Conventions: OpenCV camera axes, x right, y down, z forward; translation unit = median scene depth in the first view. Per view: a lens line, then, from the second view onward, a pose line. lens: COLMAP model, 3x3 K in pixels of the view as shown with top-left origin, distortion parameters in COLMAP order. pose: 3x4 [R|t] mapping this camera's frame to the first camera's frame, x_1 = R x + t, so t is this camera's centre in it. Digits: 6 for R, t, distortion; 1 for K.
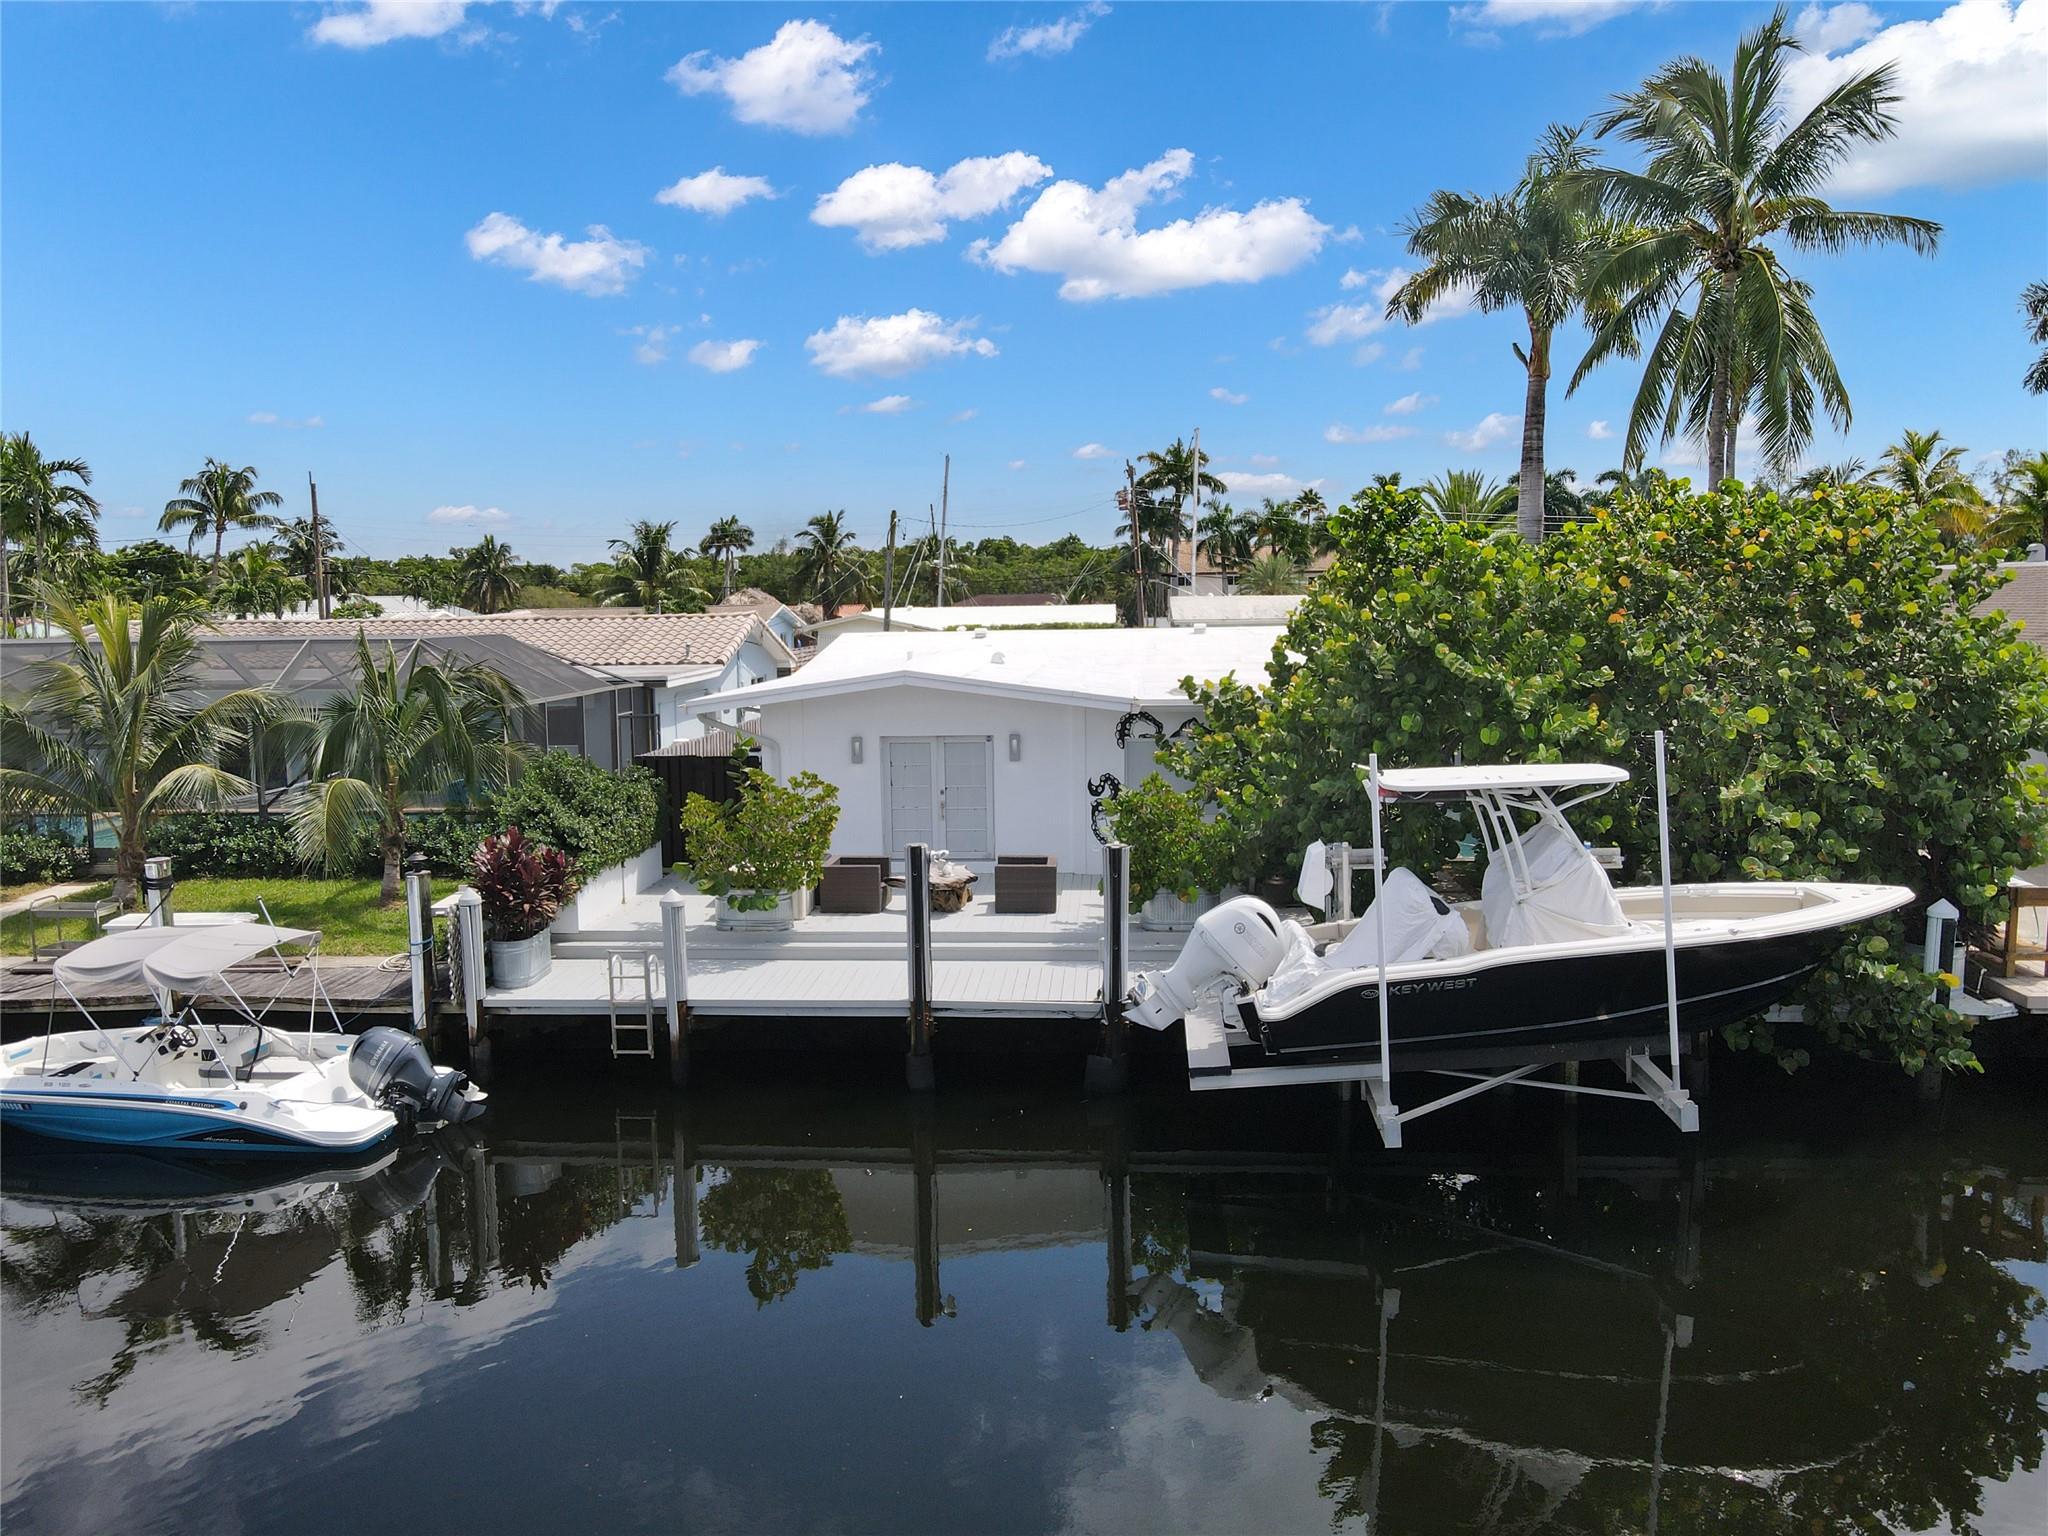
lens RADIAL K [[1523.4, 0, 1016.1], [0, 1523.4, 765.6], [0, 0, 1]] dist [-0.011809, 0.045463]
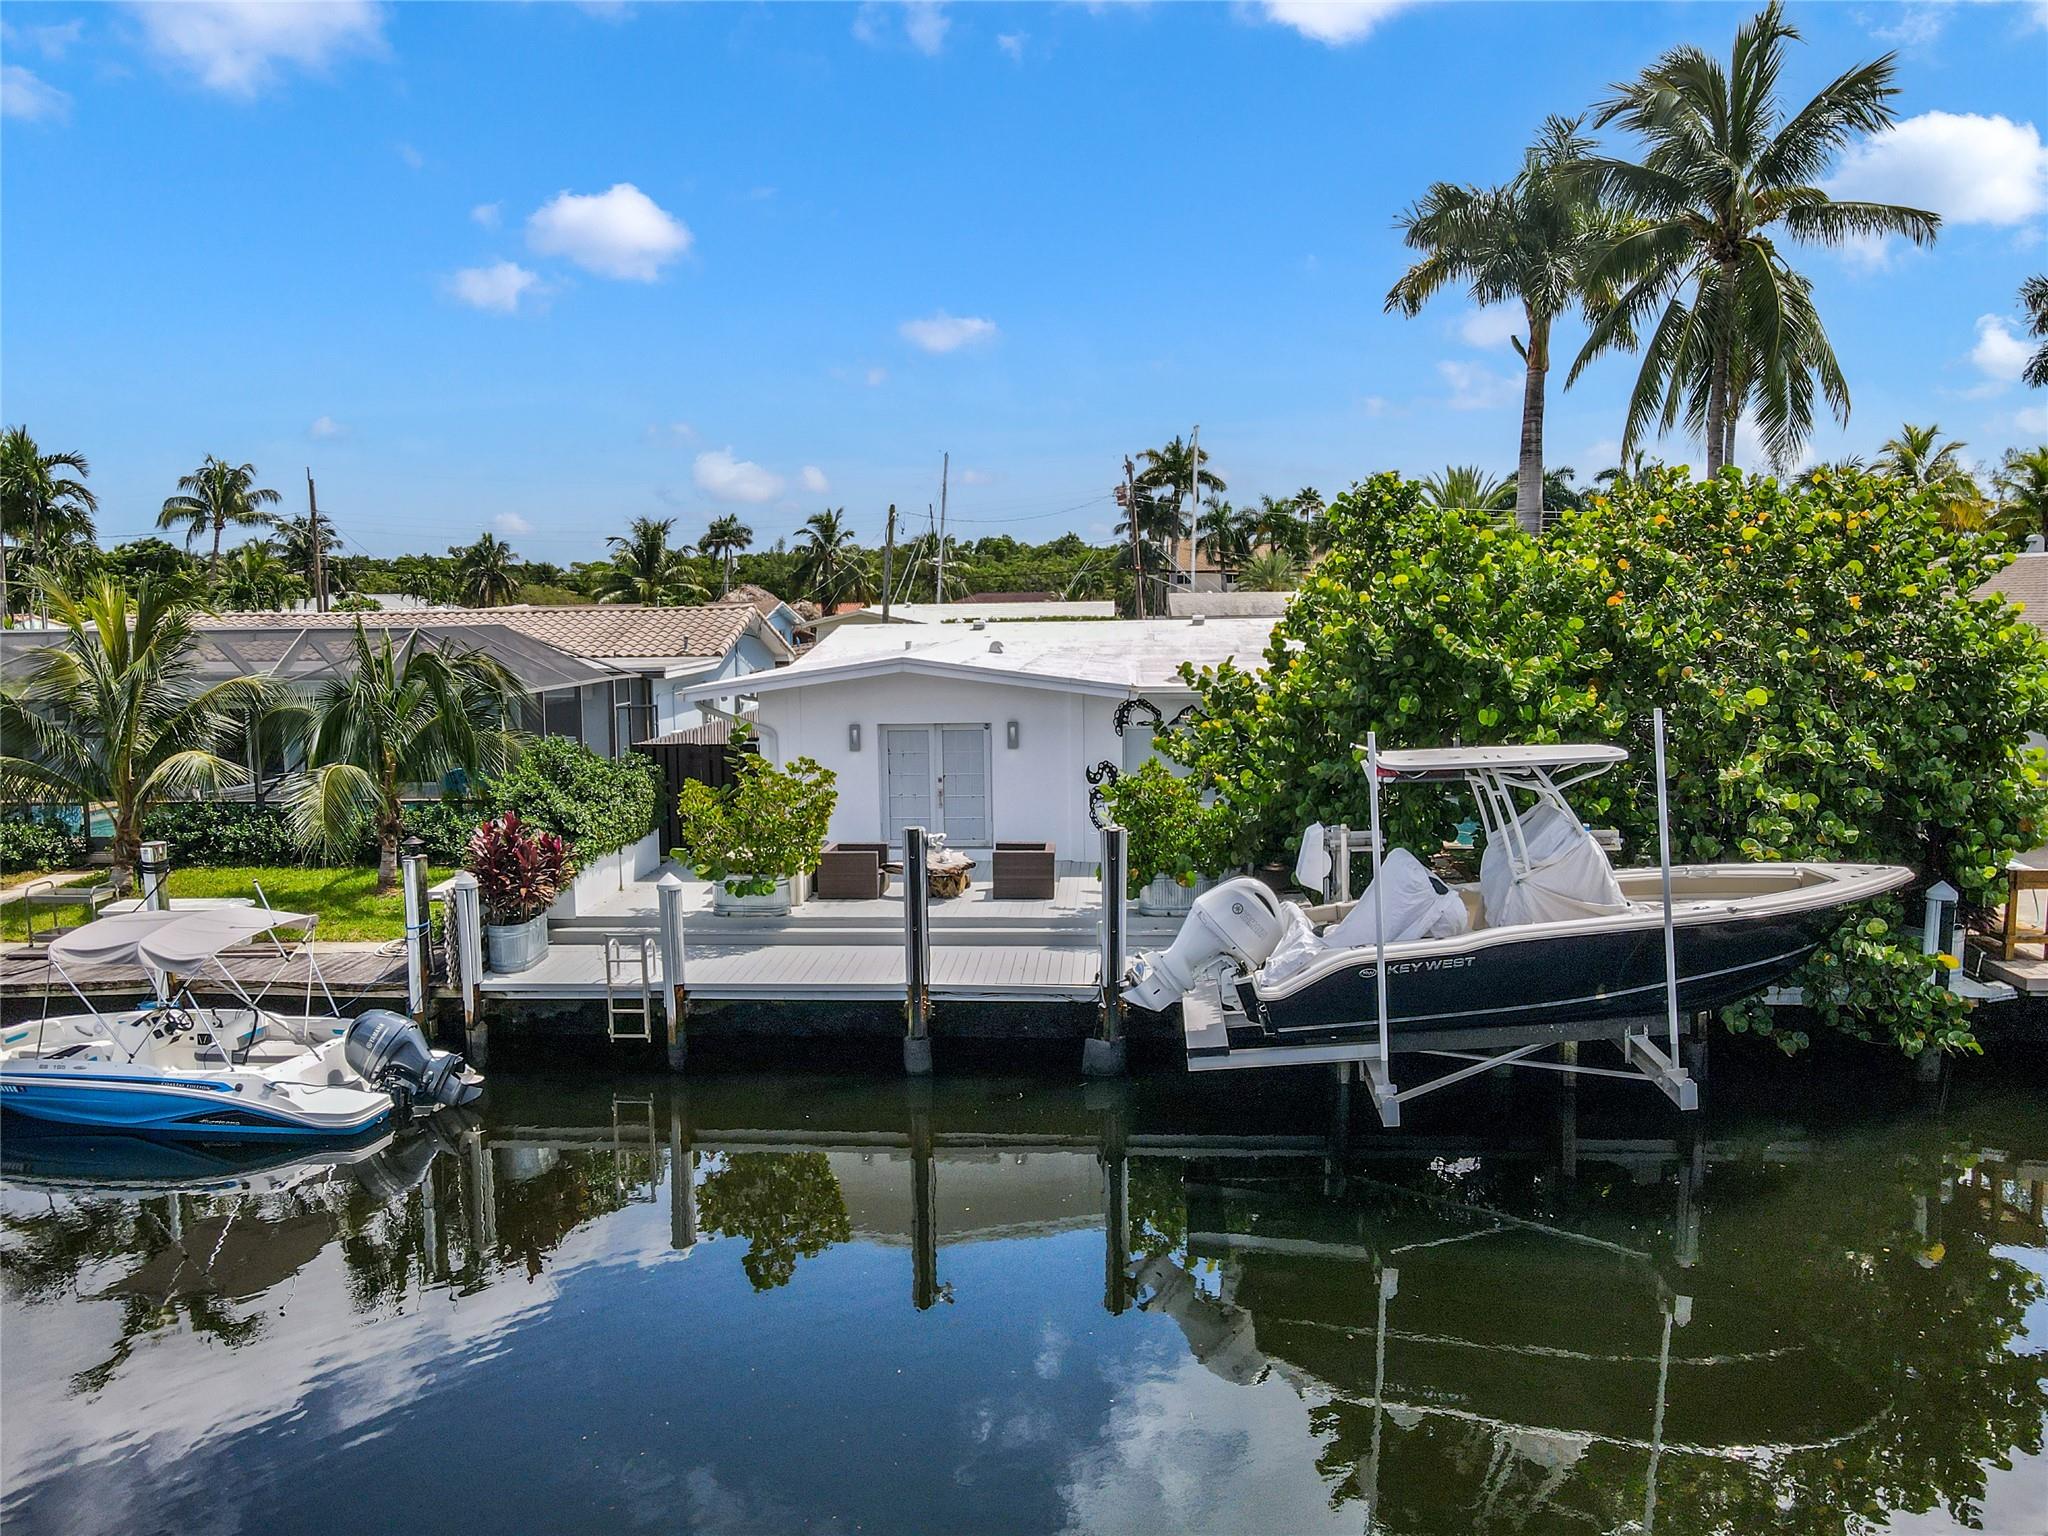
lens RADIAL K [[1523.4, 0, 1016.1], [0, 1523.4, 765.6], [0, 0, 1]] dist [-0.011809, 0.045463]
pose [[1.000000, -0.000015, 0.000617, 0.000739], [0.000015, 1.000000, -0.000195, 0.009392], [-0.000617, 0.000195, 1.000000, 0.001615]]
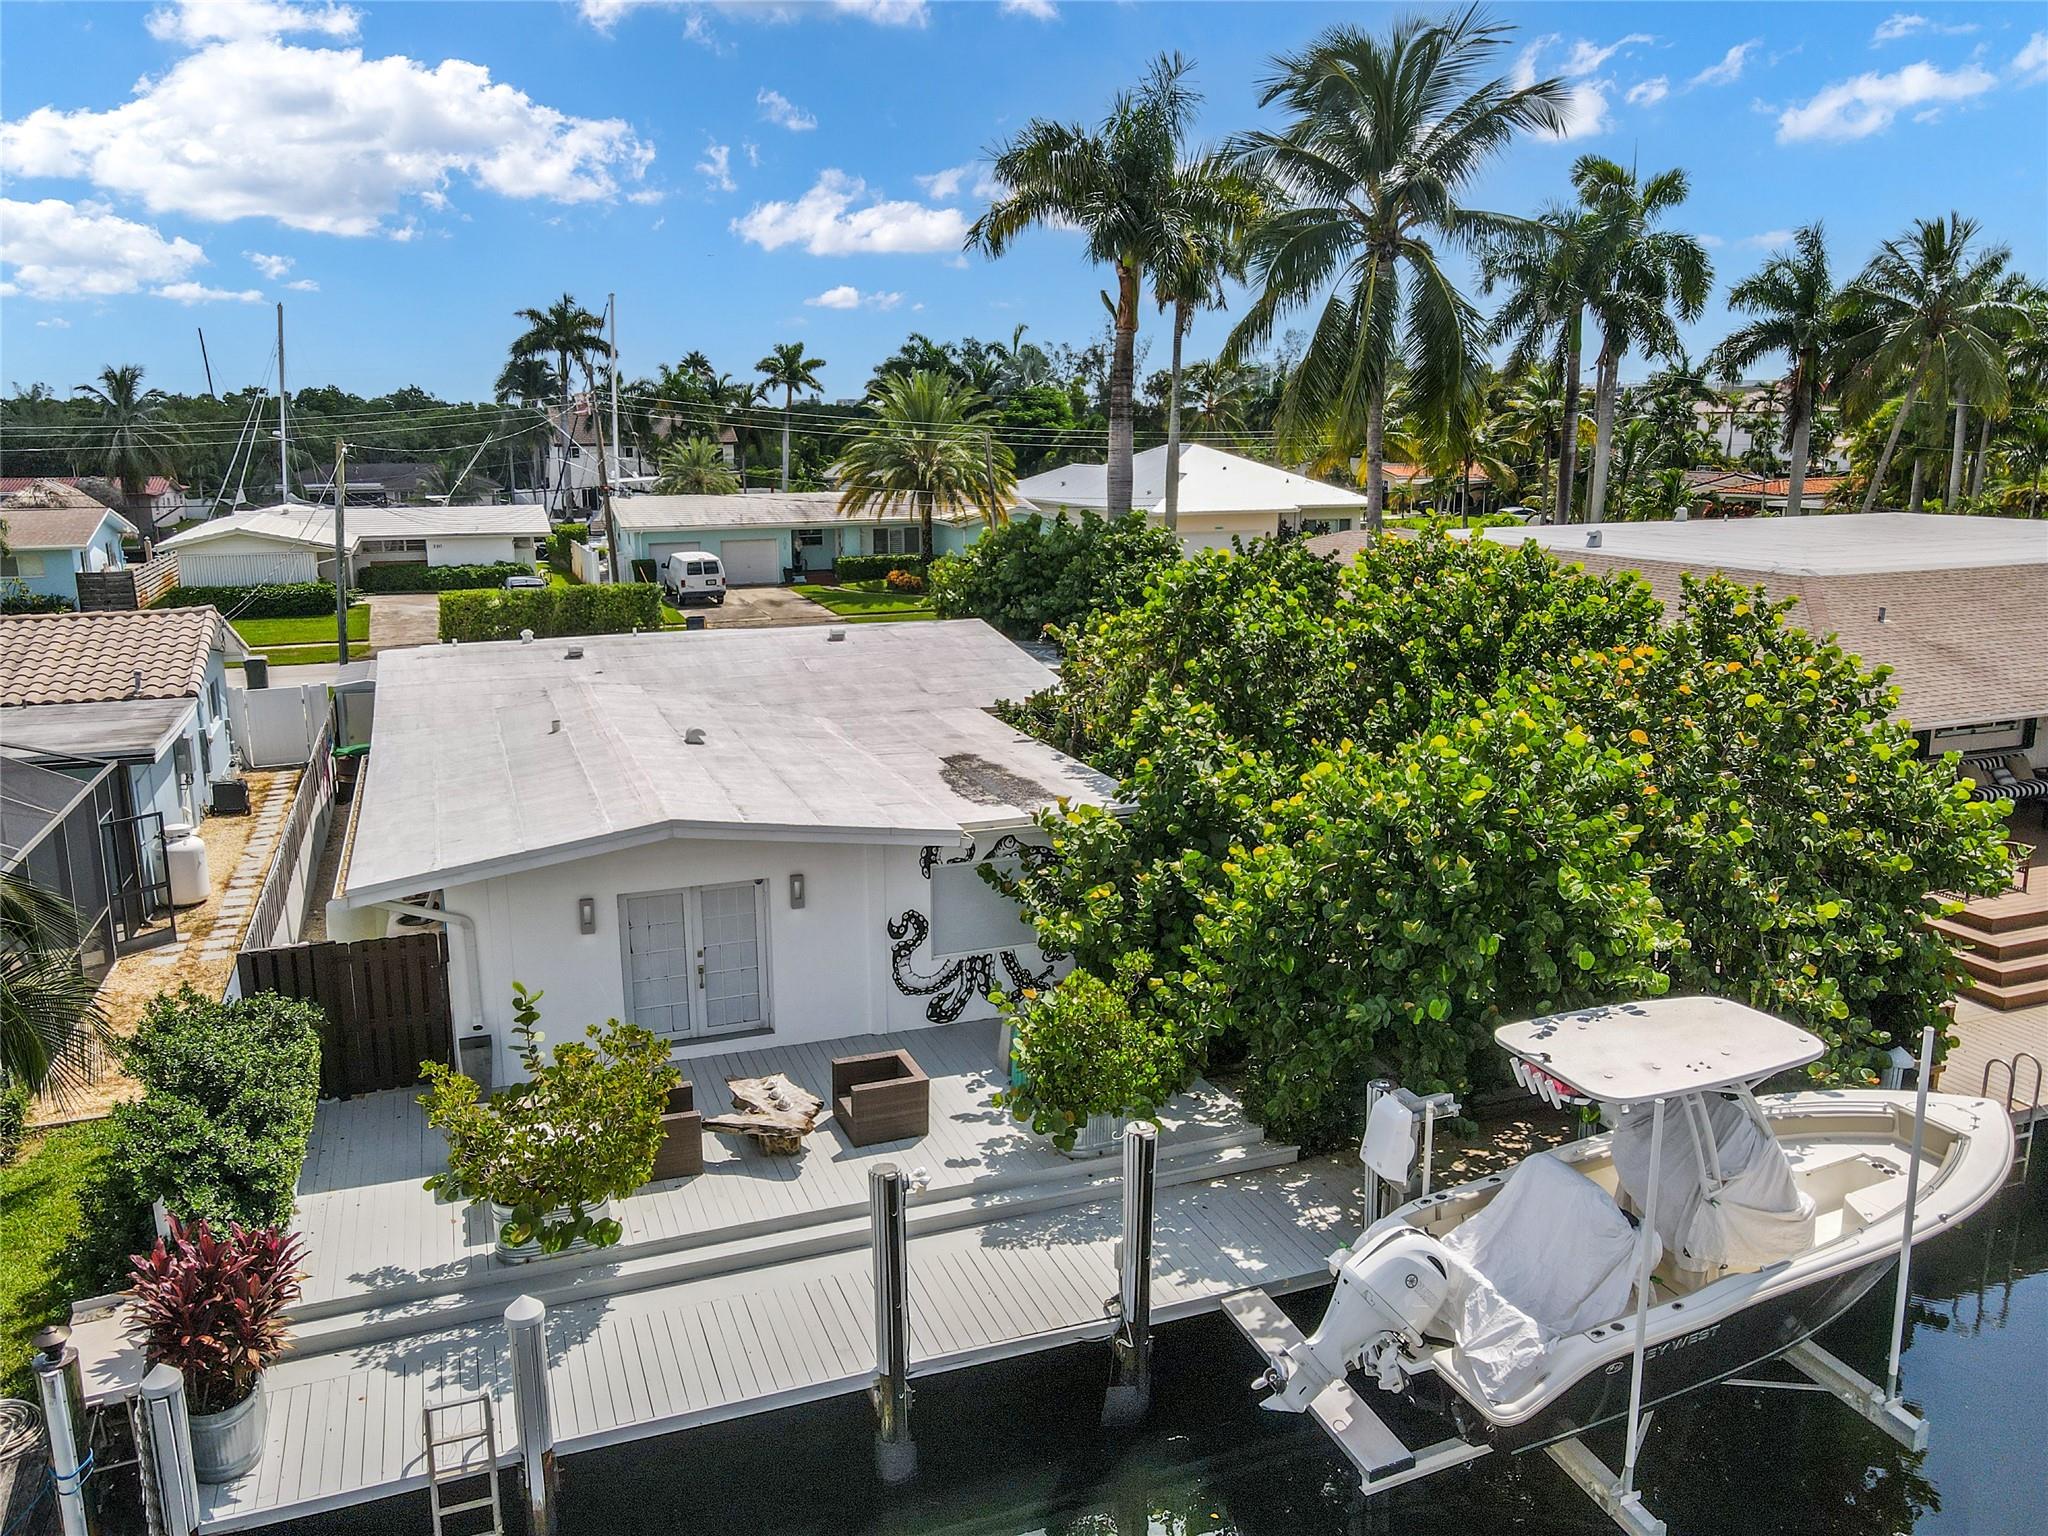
lens RADIAL K [[1523.4, 0, 1016.1], [0, 1523.4, 765.6], [0, 0, 1]] dist [-0.011809, 0.045463]
pose [[0.908938, -0.079300, 0.409320, -0.239470], [0.036261, 0.993061, 0.111869, -0.178459], [-0.415351, -0.086839, 0.905507, 0.285935]]
